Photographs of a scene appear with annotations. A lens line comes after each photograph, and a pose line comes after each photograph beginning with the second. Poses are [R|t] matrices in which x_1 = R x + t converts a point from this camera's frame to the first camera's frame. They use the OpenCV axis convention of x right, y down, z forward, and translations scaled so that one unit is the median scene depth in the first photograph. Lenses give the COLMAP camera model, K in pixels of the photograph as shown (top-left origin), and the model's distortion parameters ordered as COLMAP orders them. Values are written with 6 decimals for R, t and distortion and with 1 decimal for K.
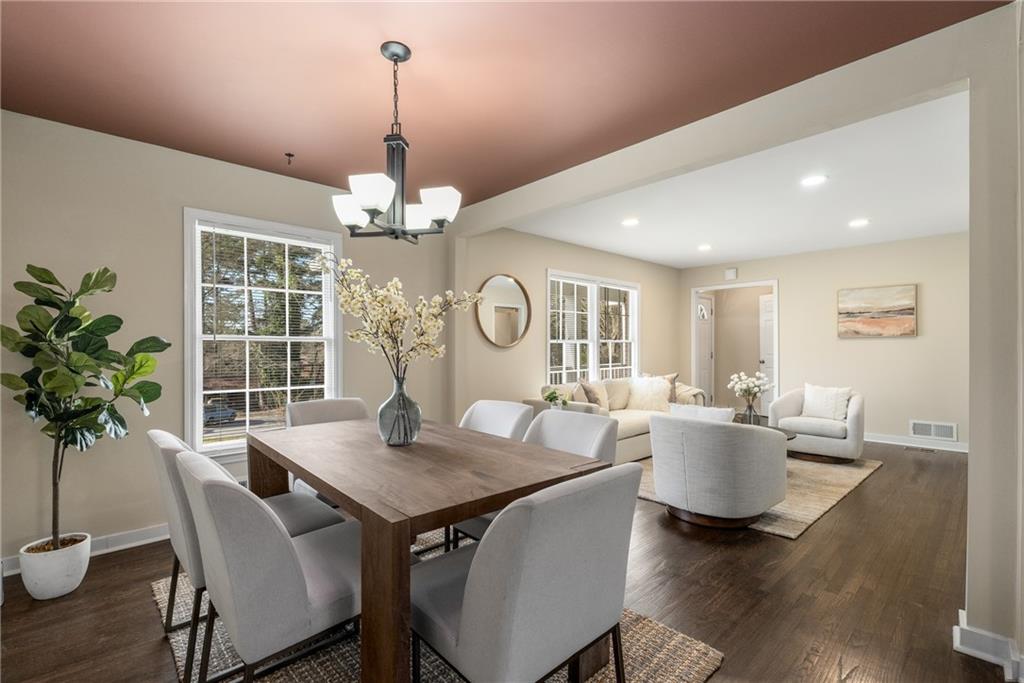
lens RADIAL K [[454.6, 0, 504.1], [0, 454.6, 348.0], [0, 0, 1]] dist [0.000428, -0.000086]
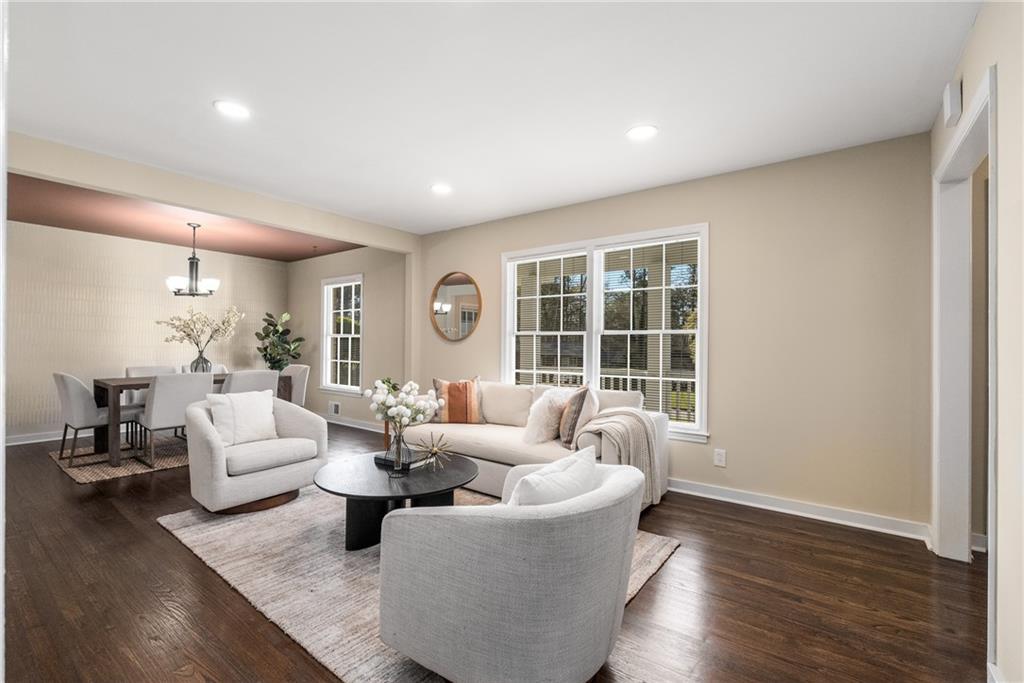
lens RADIAL K [[454.6, 0, 511.2], [0, 454.6, 340.4], [0, 0, 1]] dist [0.000428, -0.000086]
pose [[0.163582, 0.000353, -0.986530, 0.921024], [-0.012534, 0.999920, -0.001721, -0.002149], [0.986450, 0.012646, 0.163574, 0.827071]]
